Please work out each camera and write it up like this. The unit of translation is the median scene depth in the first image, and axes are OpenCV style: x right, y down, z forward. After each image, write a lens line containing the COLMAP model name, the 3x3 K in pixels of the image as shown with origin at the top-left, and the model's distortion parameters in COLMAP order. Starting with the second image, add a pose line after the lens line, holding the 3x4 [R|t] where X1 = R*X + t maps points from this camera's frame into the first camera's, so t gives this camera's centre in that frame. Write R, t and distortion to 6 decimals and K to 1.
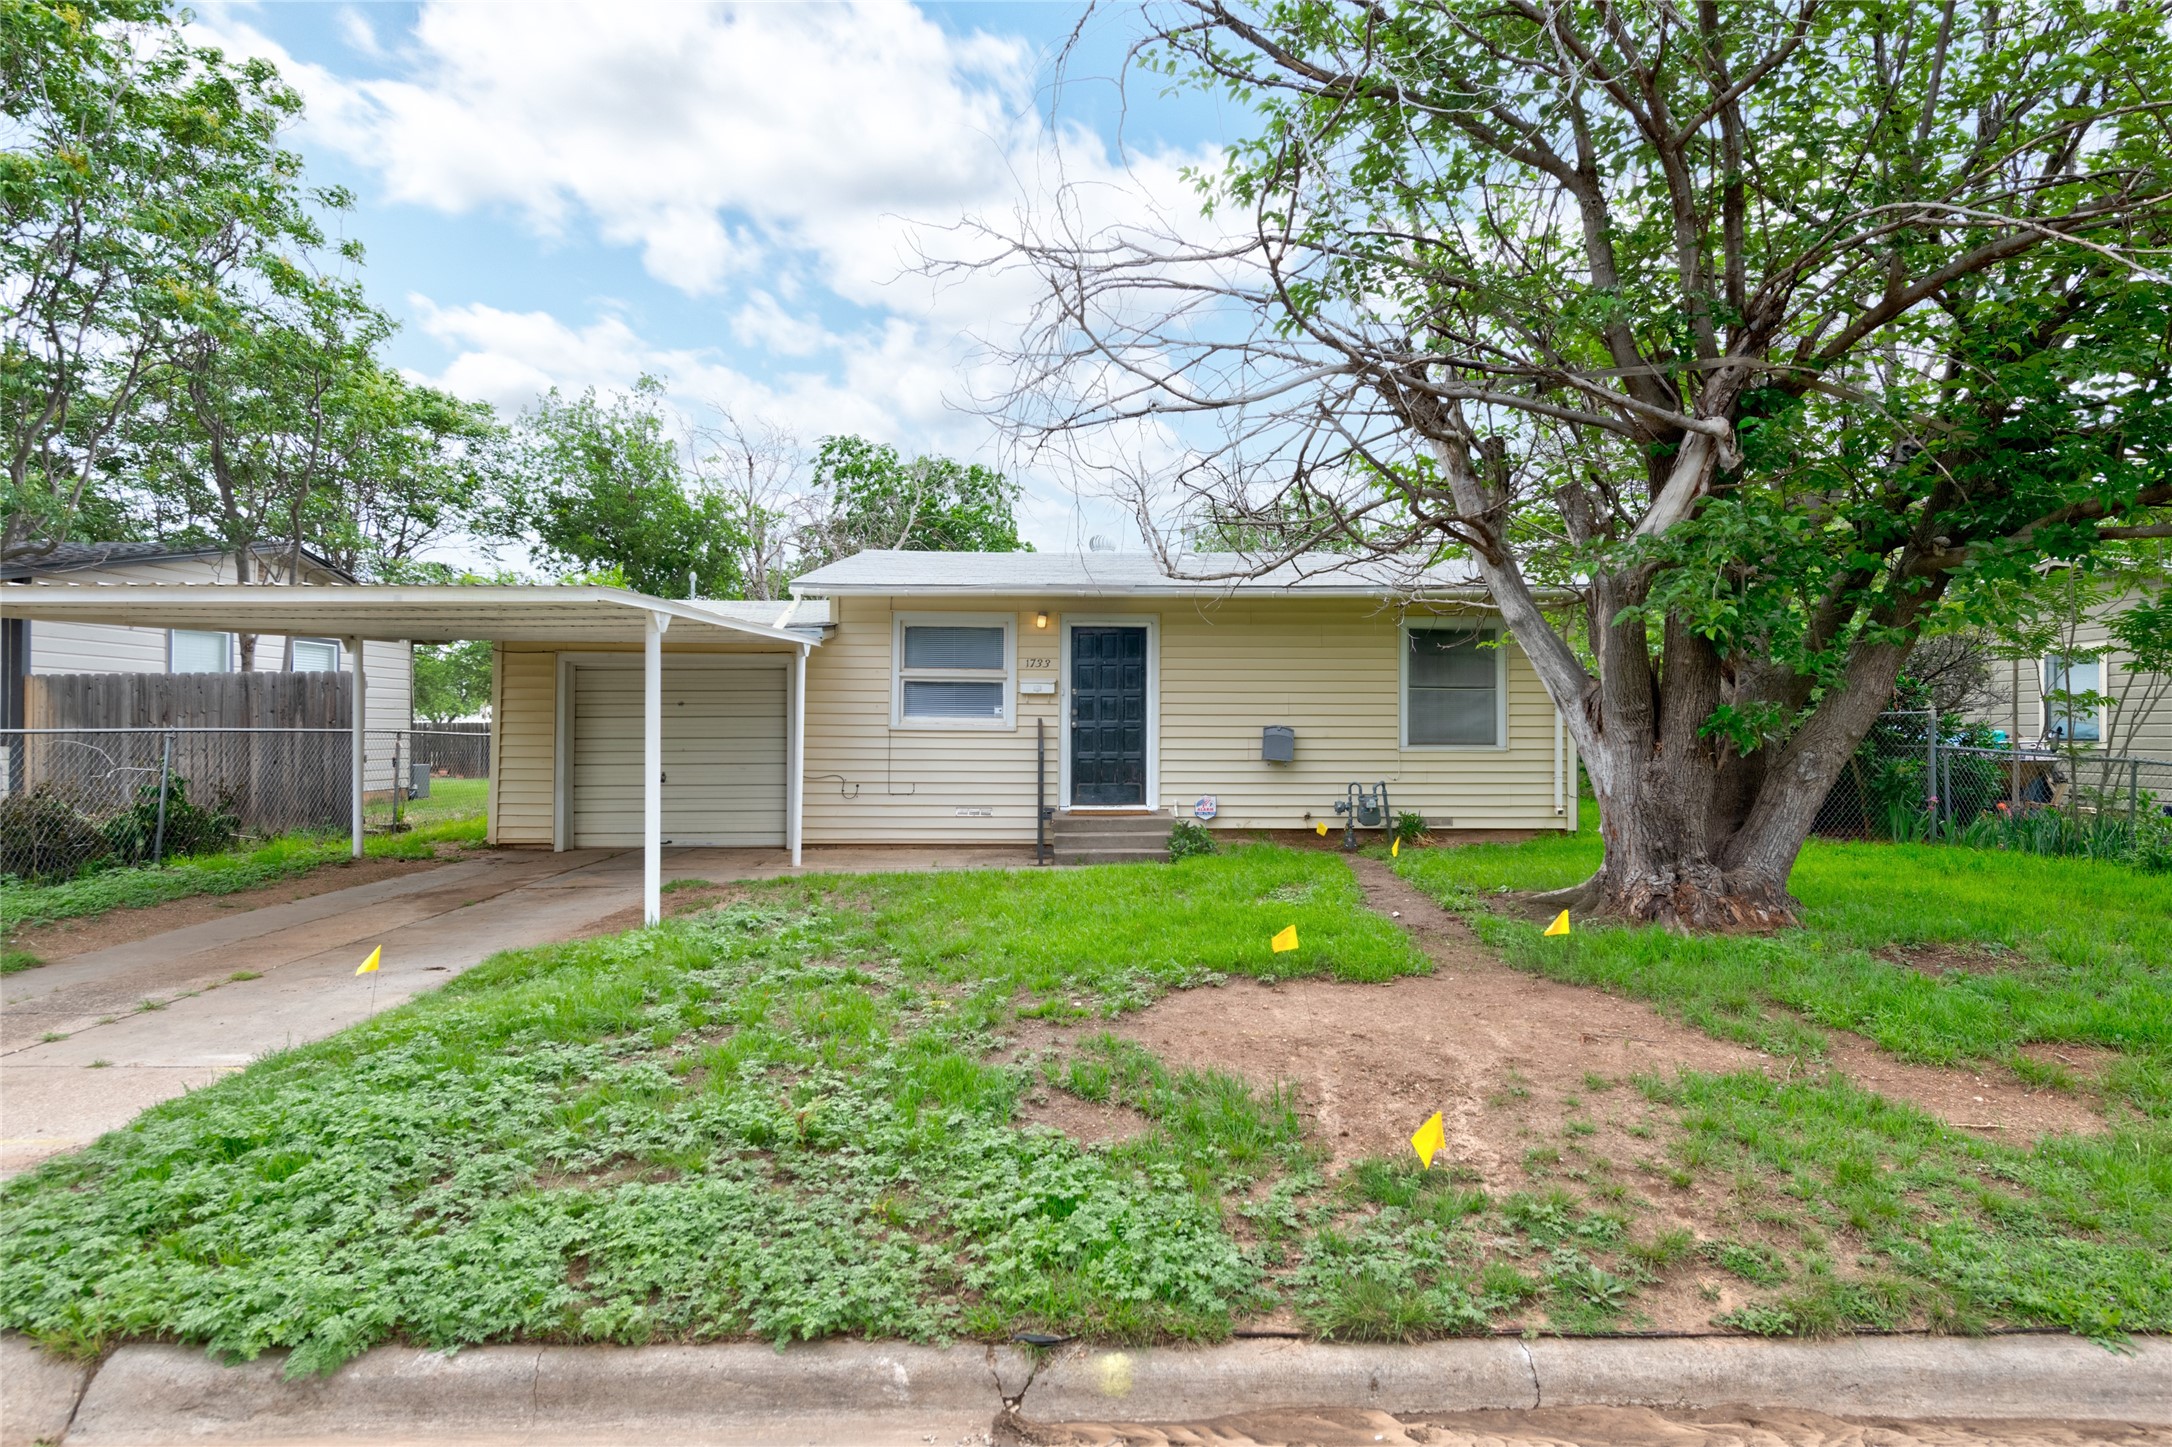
lens RADIAL K [[1261.6, 0, 1086.4], [0, 1261.6, 723.3], [0, 0, 1]] dist [0.009163, 0.000760]
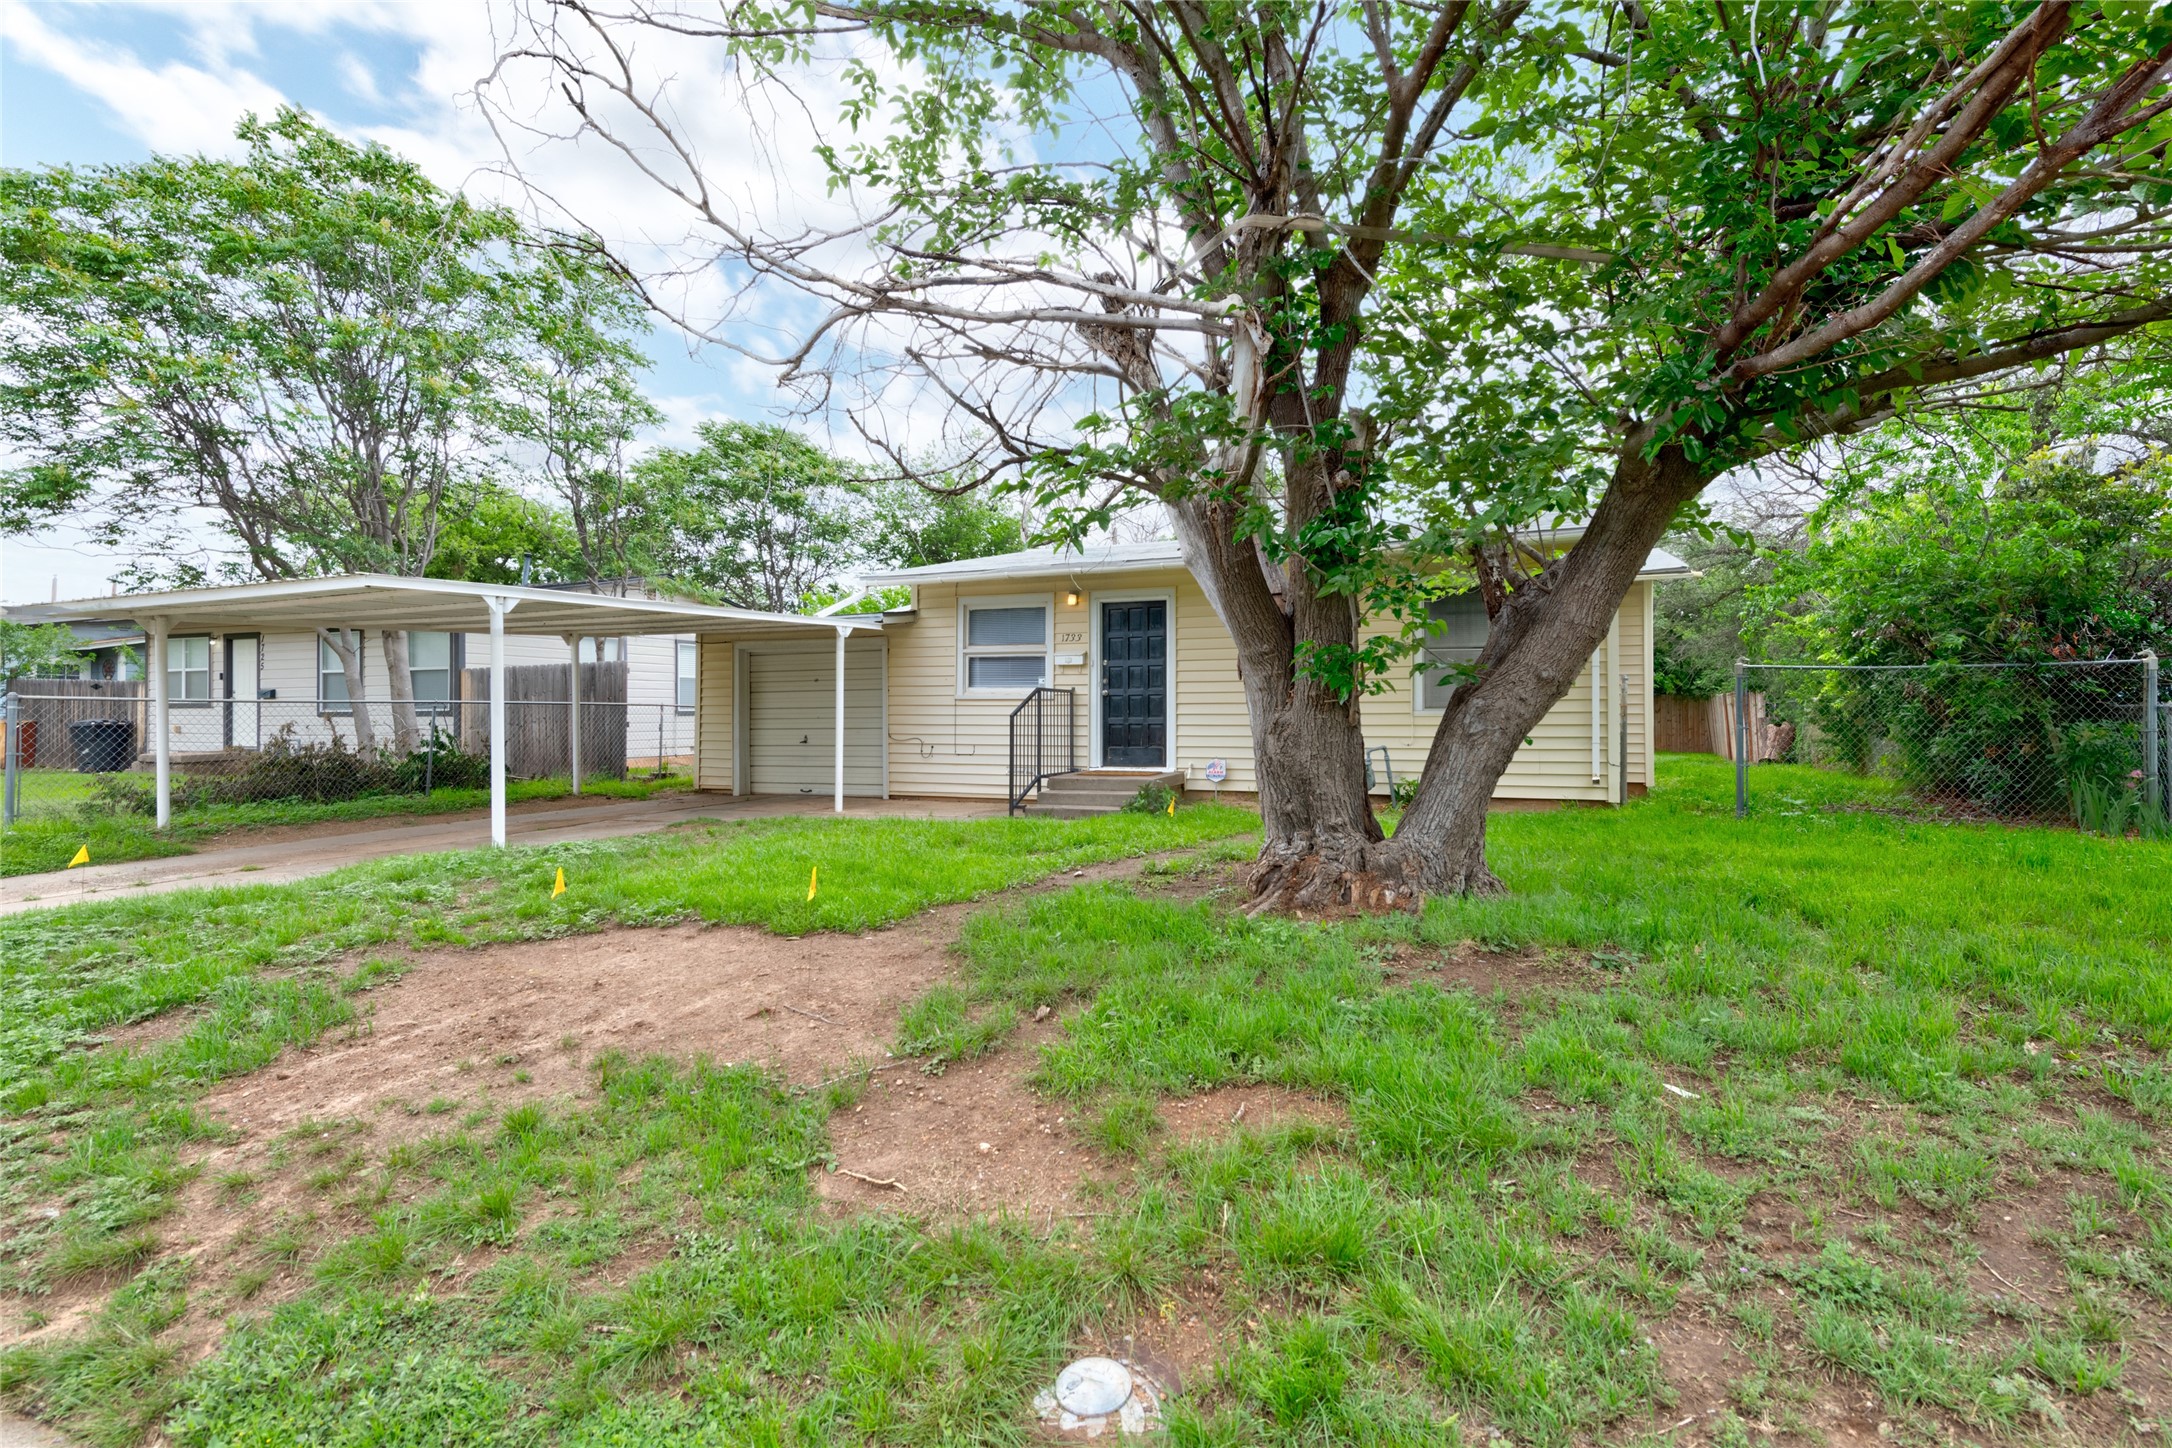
lens RADIAL K [[1047.4, 0, 1085.1], [0, 1047.4, 719.8], [0, 0, 1]] dist [0.004146, 0.000326]
pose [[0.914618, -0.003258, -0.404307, 0.342995], [0.007713, 0.999926, 0.009392, 0.015905], [0.404247, -0.011708, 0.914575, 0.163585]]
